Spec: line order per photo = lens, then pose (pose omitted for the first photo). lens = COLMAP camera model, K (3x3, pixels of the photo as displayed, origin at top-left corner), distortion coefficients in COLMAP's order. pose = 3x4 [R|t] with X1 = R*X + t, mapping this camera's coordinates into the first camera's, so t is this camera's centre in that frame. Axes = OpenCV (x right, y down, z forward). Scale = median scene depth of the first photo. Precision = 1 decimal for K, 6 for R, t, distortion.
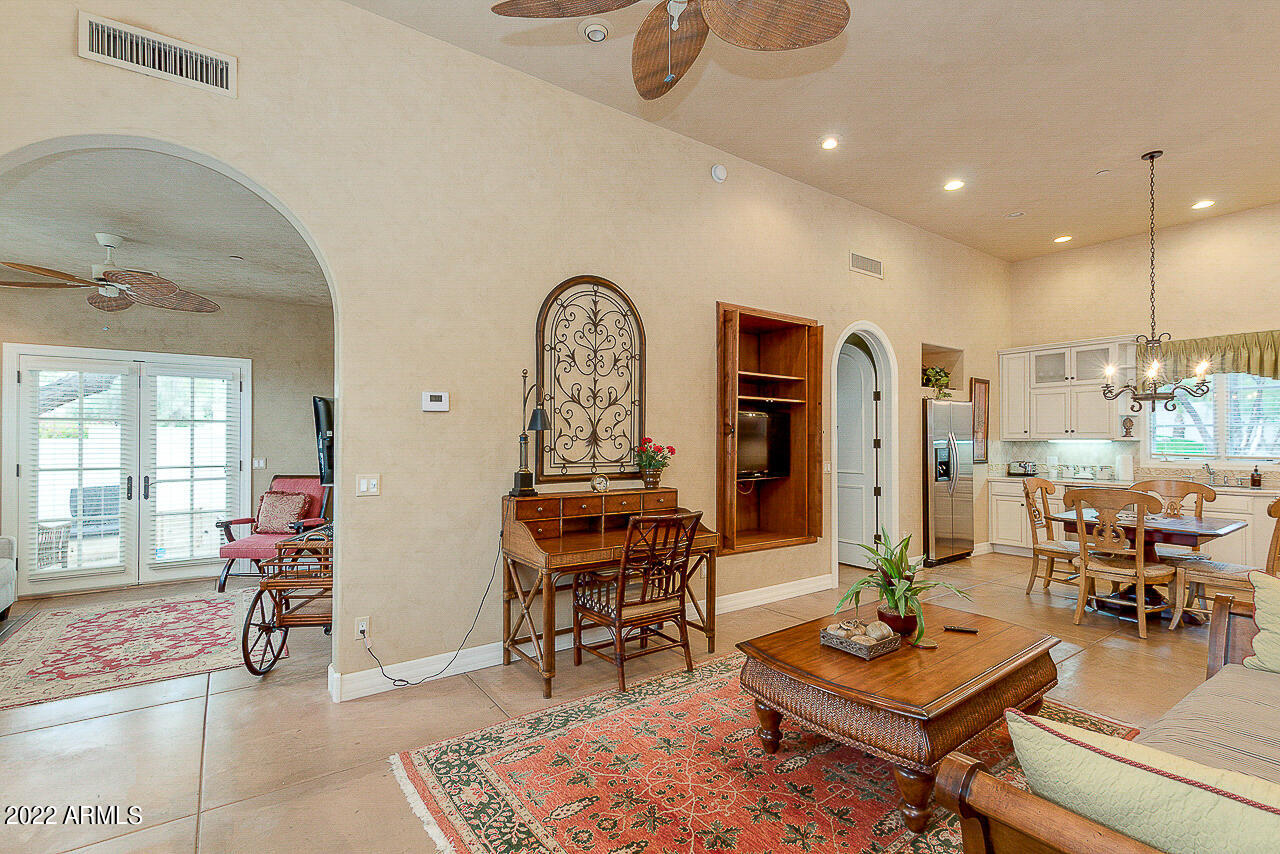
lens RADIAL K [[583.3, 0, 644.0], [0, 583.3, 436.8], [0, 0, 1]] dist [0.002927, -0.000110]
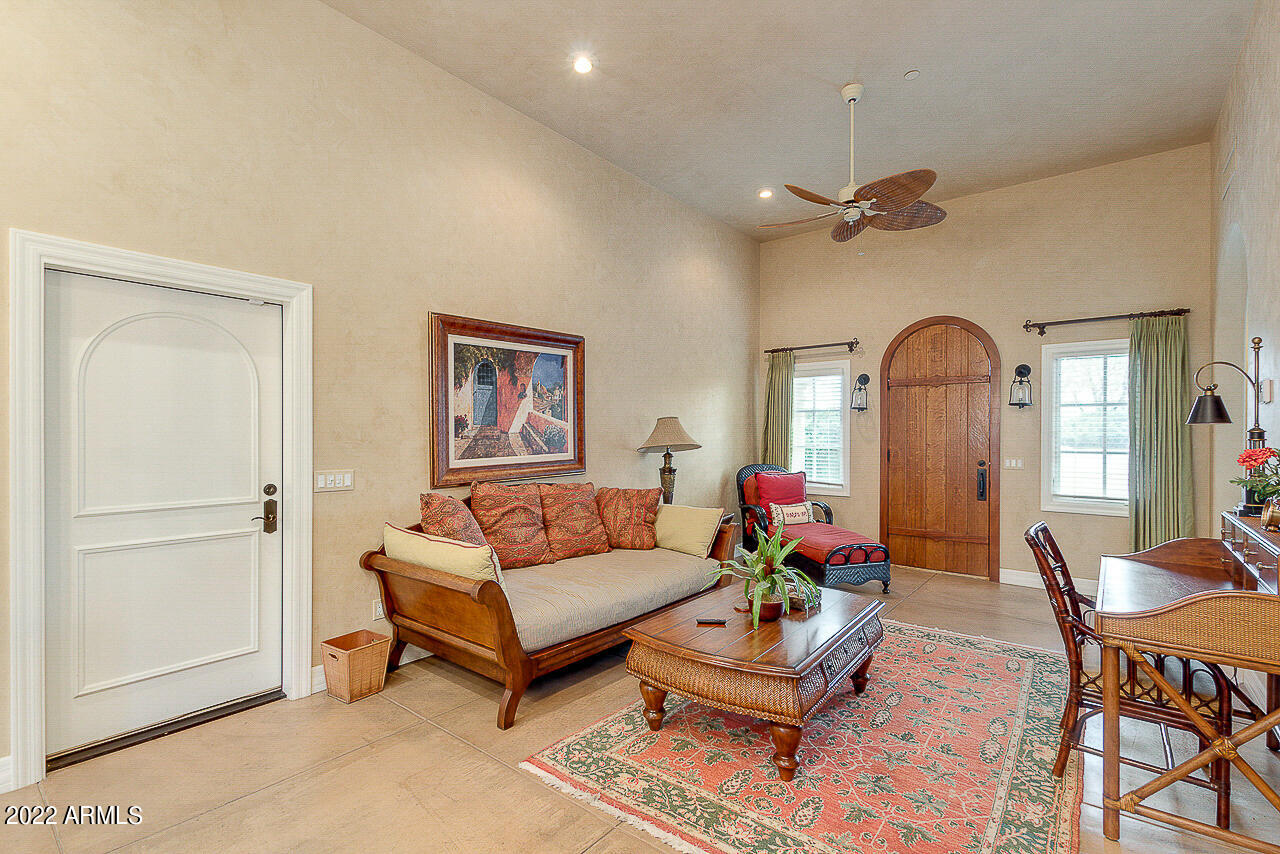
lens RADIAL K [[583.3, 0, 644.0], [0, 583.3, 436.8], [0, 0, 1]] dist [0.002927, -0.000110]
pose [[-0.961128, -0.003909, -0.276074, 0.609455], [-0.003162, 0.999990, -0.003151, 0.008669], [0.276084, -0.002155, -0.961131, 1.265838]]
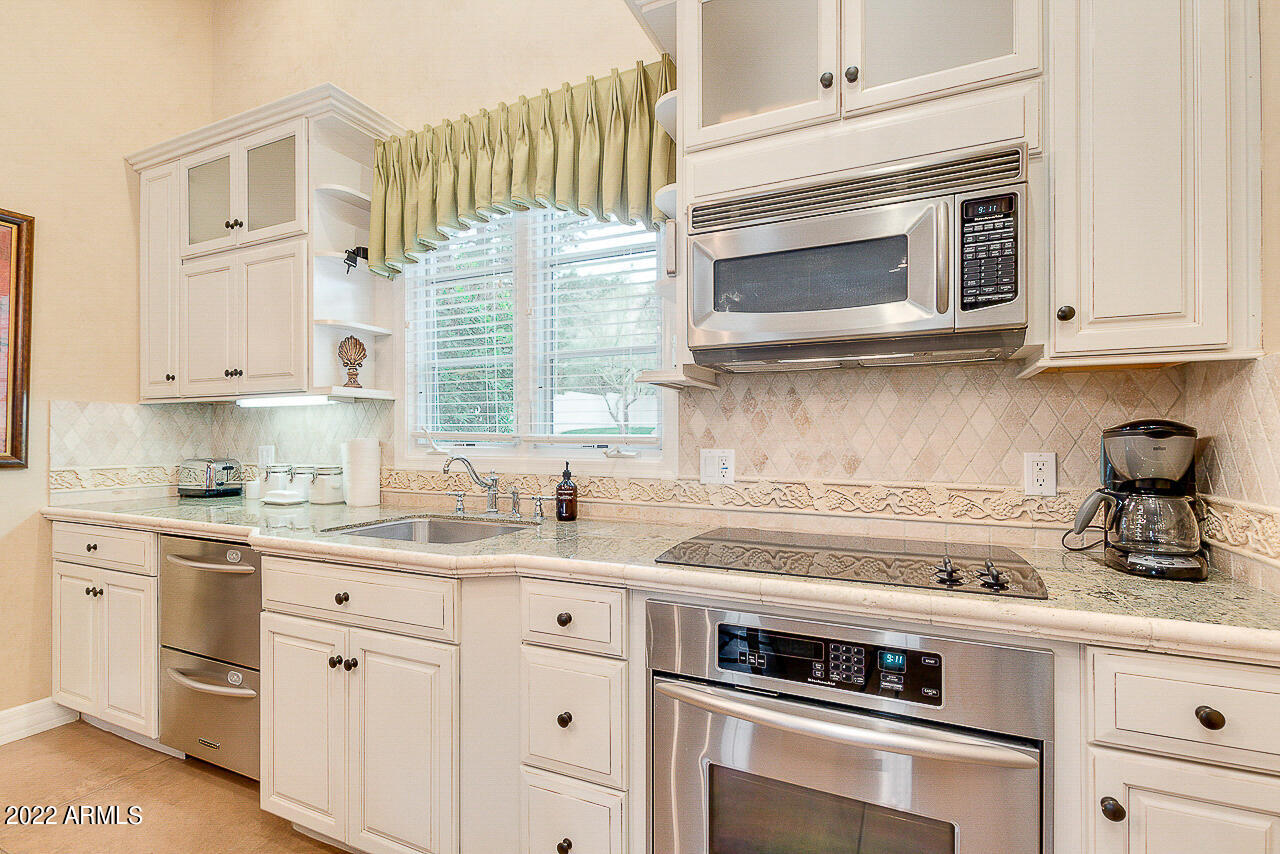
lens RADIAL K [[583.3, 0, 644.0], [0, 583.3, 436.8], [0, 0, 1]] dist [0.002927, -0.000110]
pose [[0.863725, -0.000536, 0.503963, 1.239230], [-0.002127, 0.999987, 0.004708, 0.044093], [-0.503959, -0.005138, 0.863712, 0.915560]]
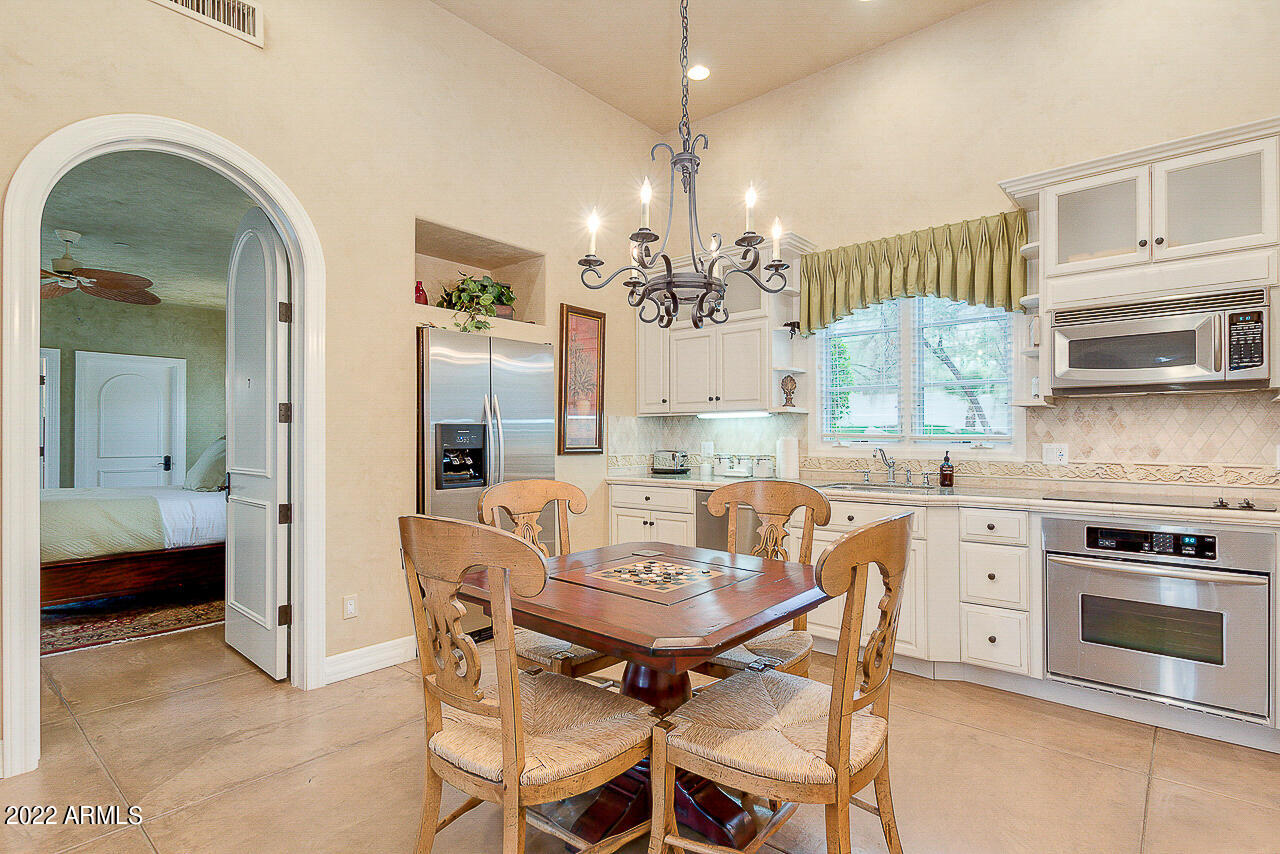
lens RADIAL K [[621.8, 0, 666.5], [0, 621.8, 433.8], [0, 0, 1]] dist [0.039446, -0.020598]
pose [[0.965002, -0.000974, 0.262240, 0.829649], [0.000503, 0.999998, 0.001862, 0.041407], [-0.262242, -0.001665, 0.965001, 0.634208]]
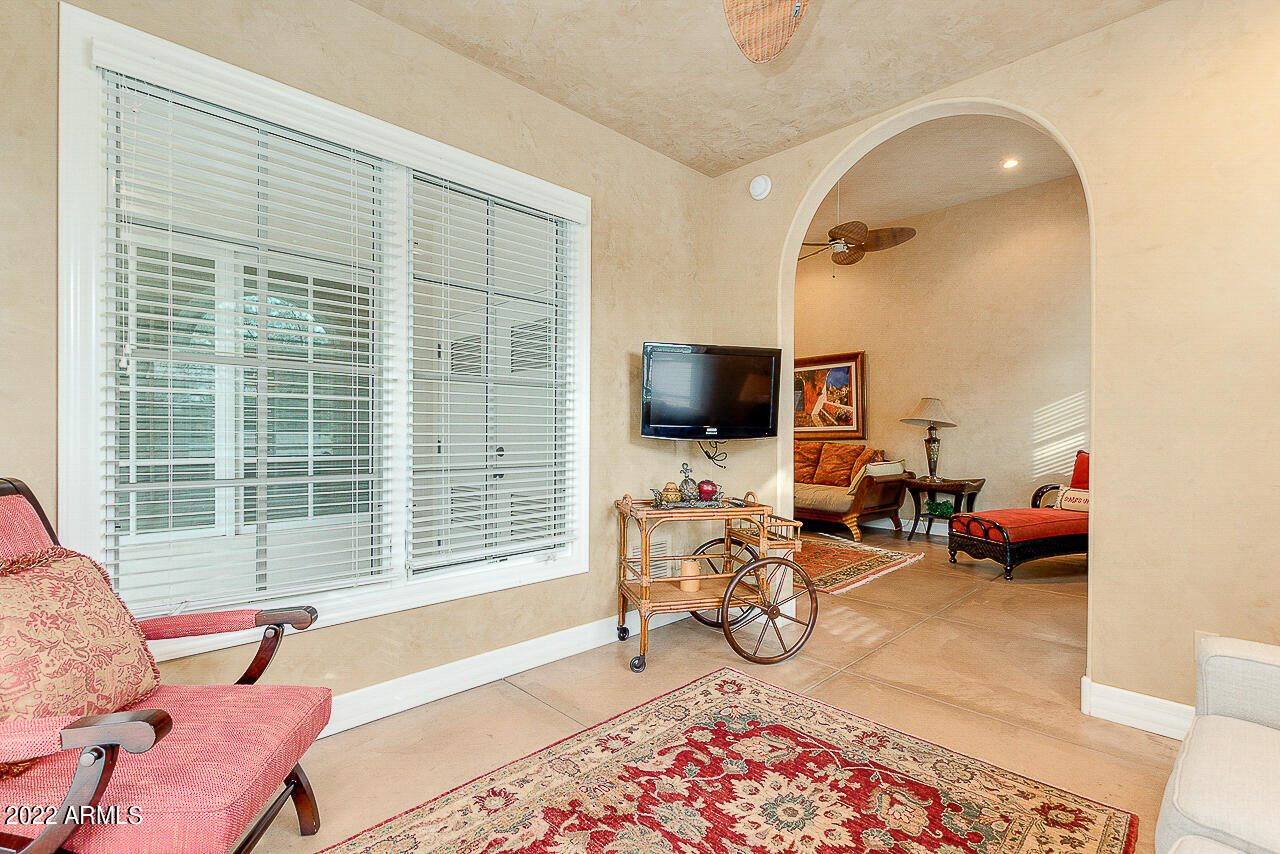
lens RADIAL K [[590.2, 0, 630.4], [0, 590.2, 432.9], [0, 0, 1]] dist [0.002922, 0.000267]
pose [[-0.148644, -0.003455, 0.988885, -1.208552], [-0.009778, 0.999950, 0.002024, 0.059818], [-0.988842, -0.009368, -0.148670, 1.105955]]
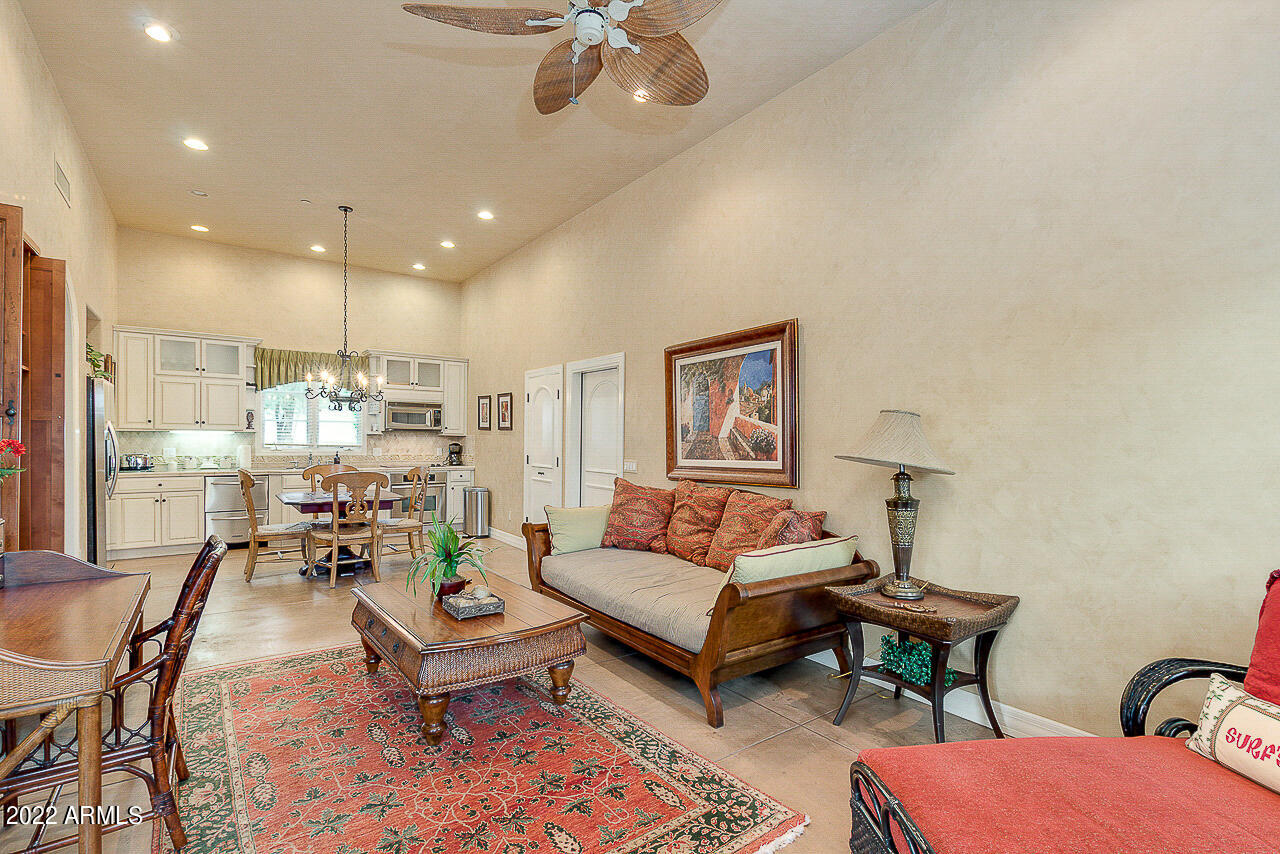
lens RADIAL K [[595.6, 0, 642.0], [0, 595.6, 447.0], [0, 0, 1]] dist [0.008603, -0.000130]
pose [[-0.012772, -0.017311, 0.999769, -0.502439], [-0.019639, 0.999662, 0.017059, 0.000761], [-0.999726, -0.019416, -0.013108, 0.410527]]
